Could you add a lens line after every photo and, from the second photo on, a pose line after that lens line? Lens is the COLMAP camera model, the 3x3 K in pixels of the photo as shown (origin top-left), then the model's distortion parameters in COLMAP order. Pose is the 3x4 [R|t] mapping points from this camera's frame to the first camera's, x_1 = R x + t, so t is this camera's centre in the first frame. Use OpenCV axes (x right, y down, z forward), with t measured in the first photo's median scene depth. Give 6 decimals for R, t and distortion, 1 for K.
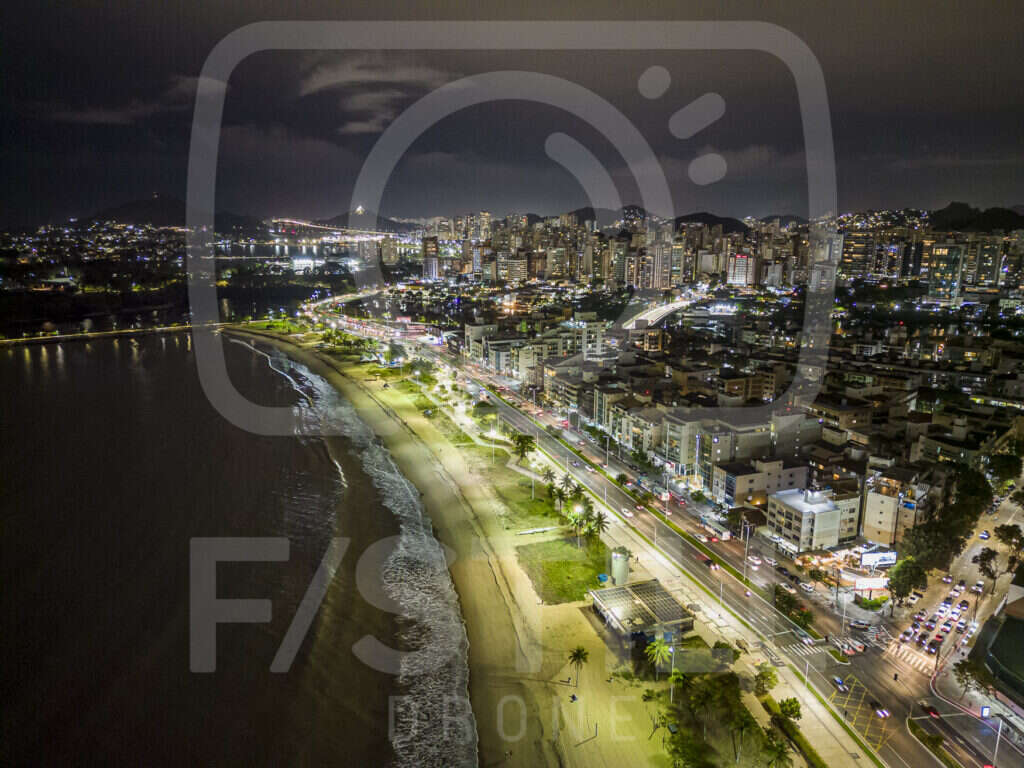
lens RADIAL K [[727.3, 0, 511.6], [0, 727.3, 382.6], [0, 0, 1]] dist [0.055373, -0.047150]
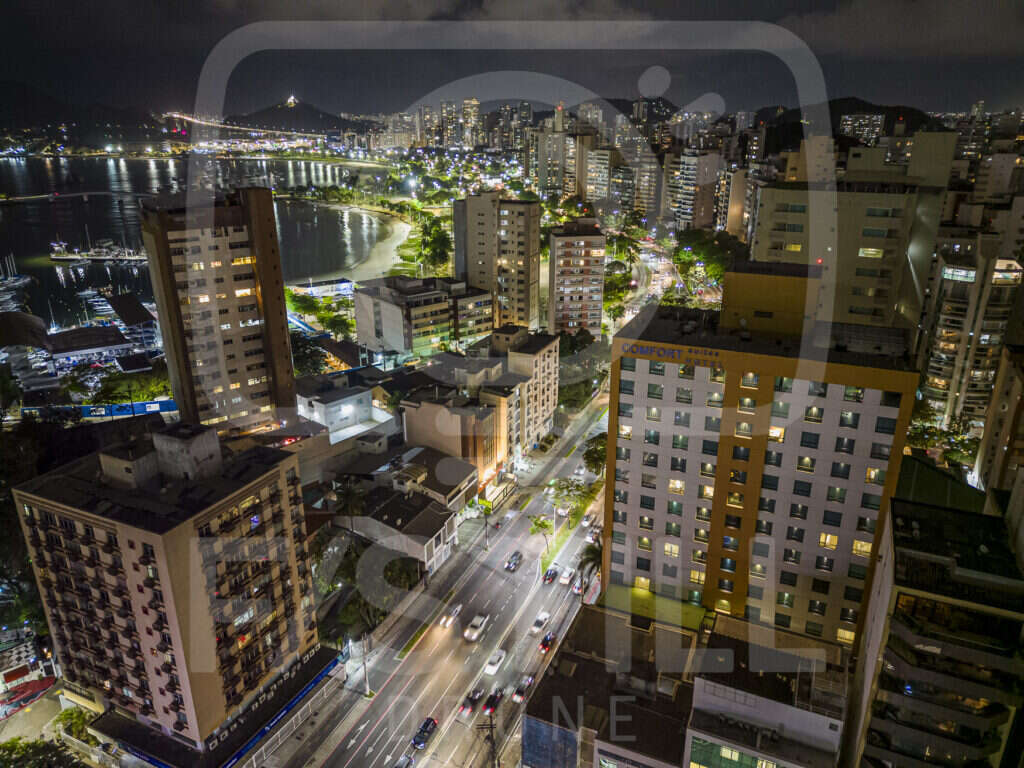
lens RADIAL K [[727.3, 0, 514.2], [0, 727.3, 382.3], [0, 0, 1]] dist [0.055373, -0.047150]
pose [[0.999120, -0.016677, 0.038495, -0.027003], [0.011682, 0.991897, 0.126507, -0.074100], [-0.040293, -0.125946, 0.991219, 0.354928]]
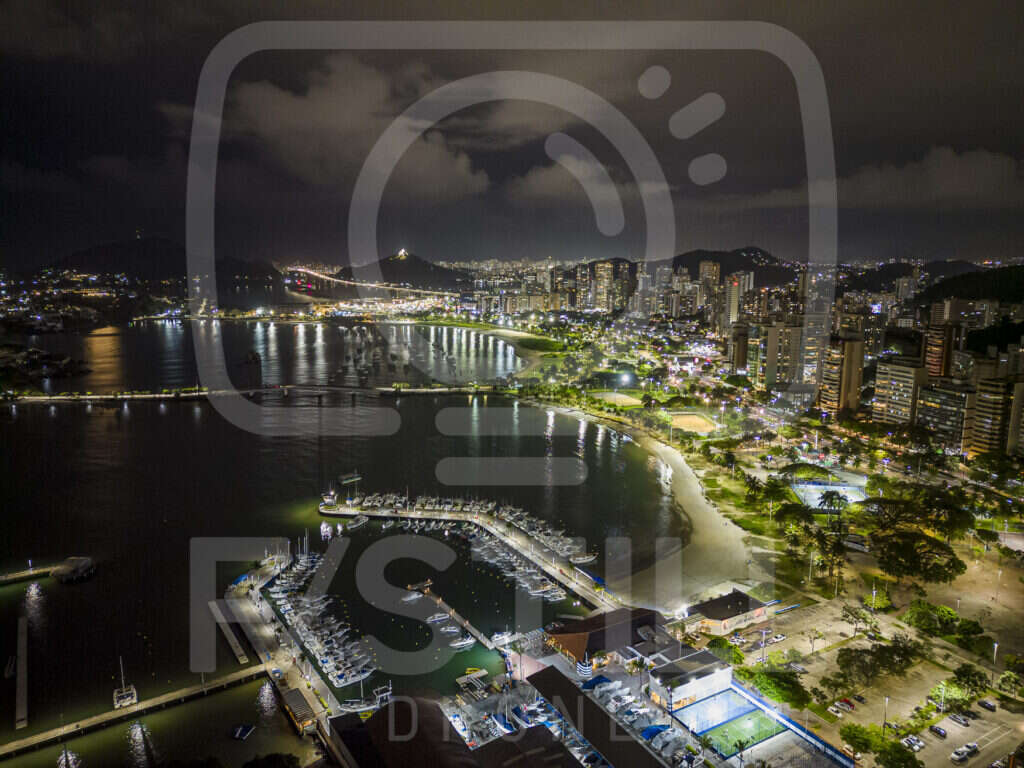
lens RADIAL K [[727.3, 0, 511.3], [0, 727.3, 384.1], [0, 0, 1]] dist [0.055373, -0.047150]
pose [[0.998419, 0.011055, -0.055119, -0.077051], [-0.013777, 0.998691, -0.049264, -0.098531], [0.054502, 0.049945, 0.997264, 0.386160]]
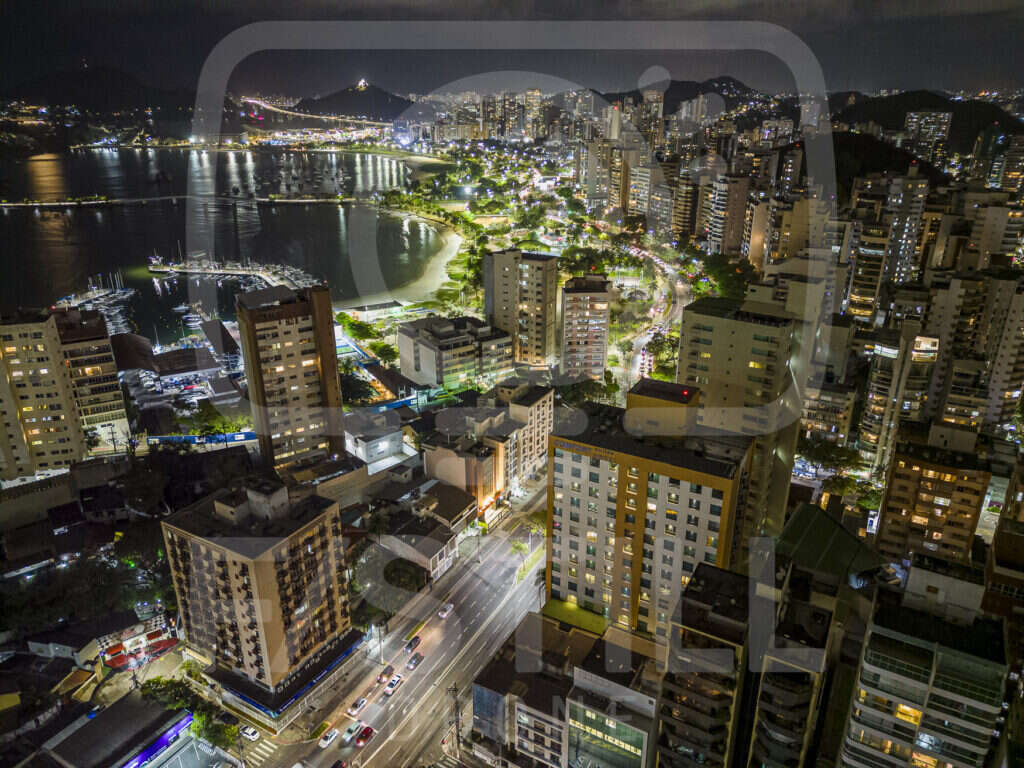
lens RADIAL K [[727.3, 0, 513.7], [0, 727.3, 382.0], [0, 0, 1]] dist [0.055373, -0.047150]
pose [[0.998907, 0.016145, -0.043865, -0.021269], [-0.009139, 0.987802, 0.155444, -0.083296], [0.045840, -0.154873, 0.986870, 0.339558]]
